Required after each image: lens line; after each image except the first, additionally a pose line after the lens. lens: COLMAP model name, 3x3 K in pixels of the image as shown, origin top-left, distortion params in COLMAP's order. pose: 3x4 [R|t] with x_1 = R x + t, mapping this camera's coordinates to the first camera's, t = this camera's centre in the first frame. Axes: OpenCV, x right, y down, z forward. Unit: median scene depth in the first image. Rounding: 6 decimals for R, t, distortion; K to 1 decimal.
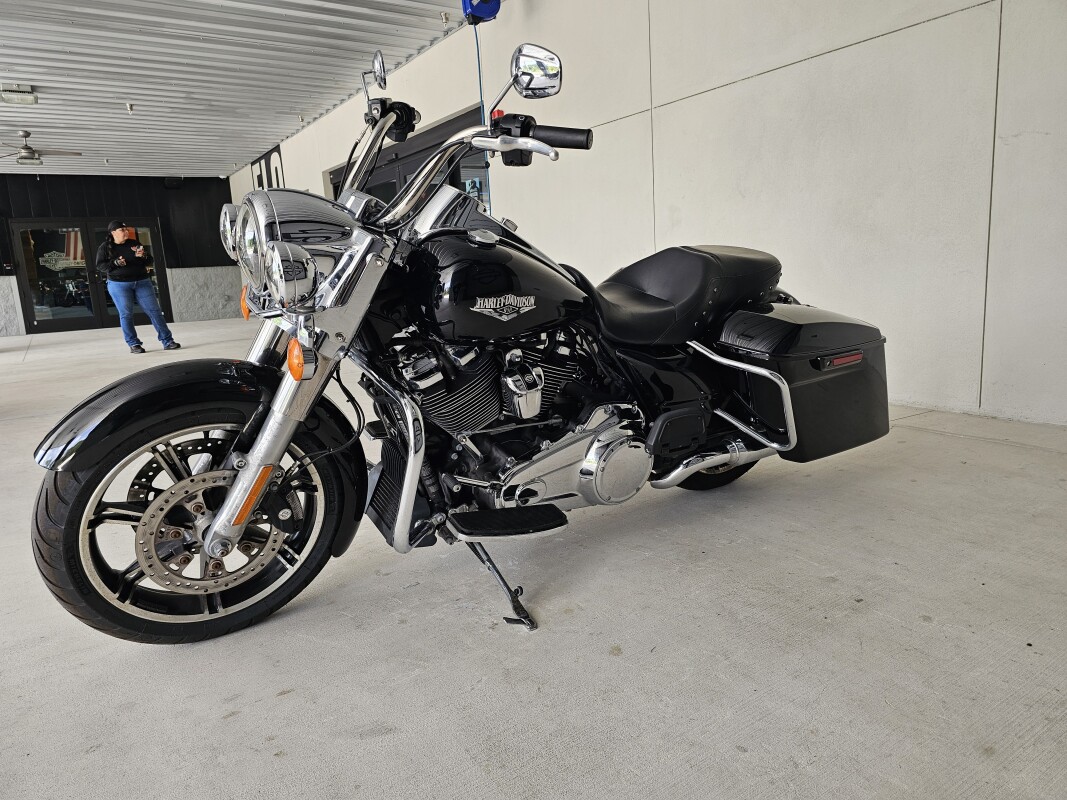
lens RADIAL K [[710.2, 0, 533.5], [0, 710.2, 400.0], [0, 0, 1]] dist [0.056436, -0.057939]
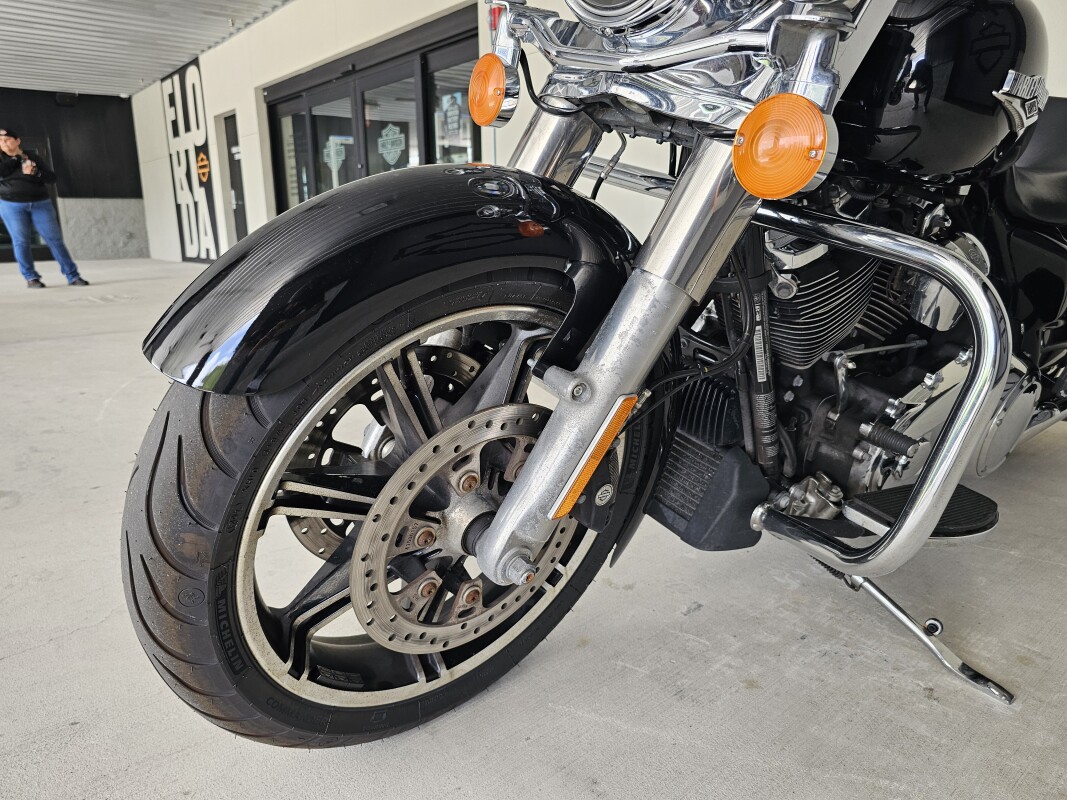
lens RADIAL K [[716.2, 0, 510.5], [0, 716.2, 396.9], [0, 0, 1]] dist [0.062712, -0.066164]
pose [[0.994702, 0.017011, 0.101385, -0.398029], [-0.021784, 0.998697, 0.046157, 0.057774], [-0.100468, -0.048121, 0.993776, 0.427791]]
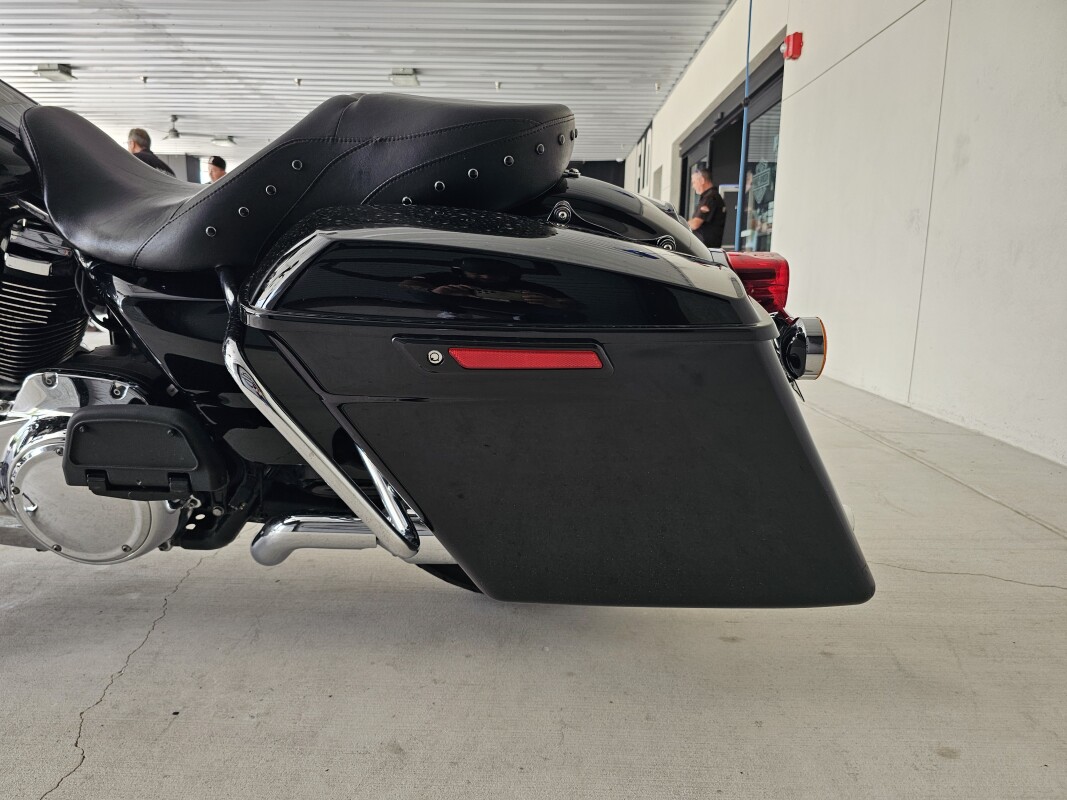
lens RADIAL K [[722.2, 0, 518.9], [0, 722.2, 417.1], [0, 0, 1]] dist [-0.003261, -0.004530]
pose [[0.811758, 0.179615, -0.555686, 0.714867], [-0.166197, 0.983234, 0.075028, -0.060728], [0.559845, 0.031449, 0.828000, 0.781825]]
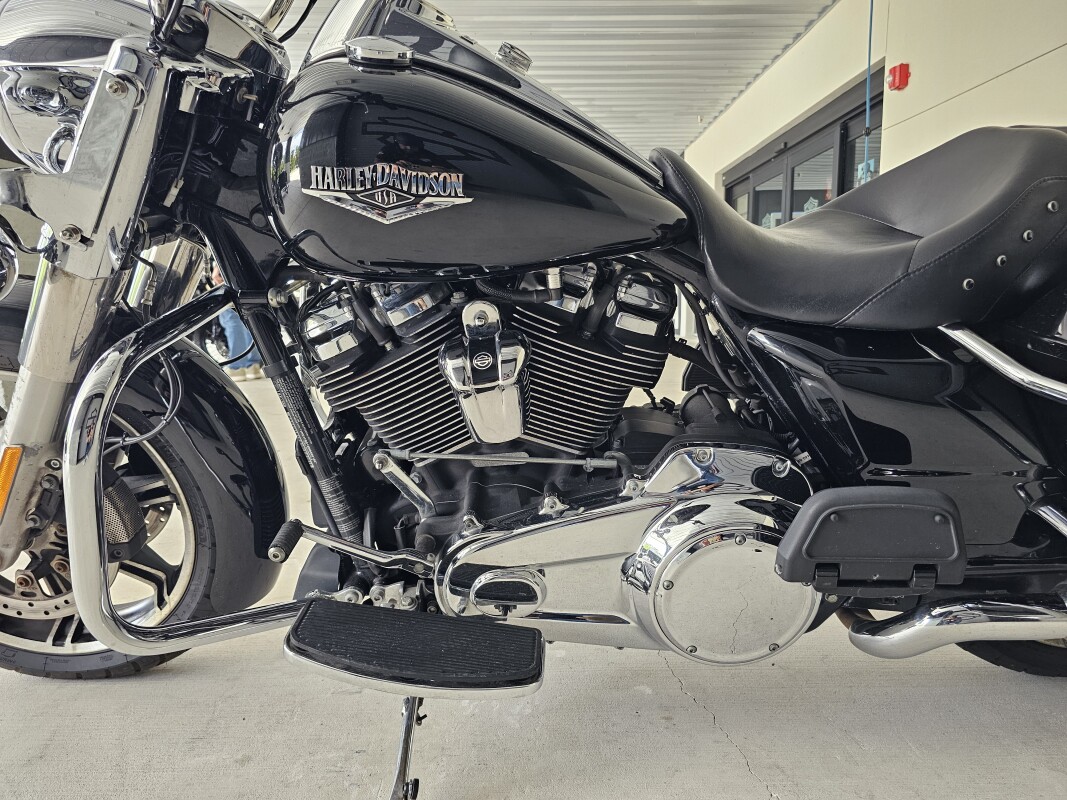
lens RADIAL K [[710.2, 0, 533.5], [0, 710.2, 400.0], [0, 0, 1]] dist [0.056436, -0.057939]
pose [[0.836504, 0.125404, -0.533418, 0.260901], [-0.140356, 0.990020, 0.012643, -0.014238], [0.529680, 0.064292, 0.845757, 0.567121]]
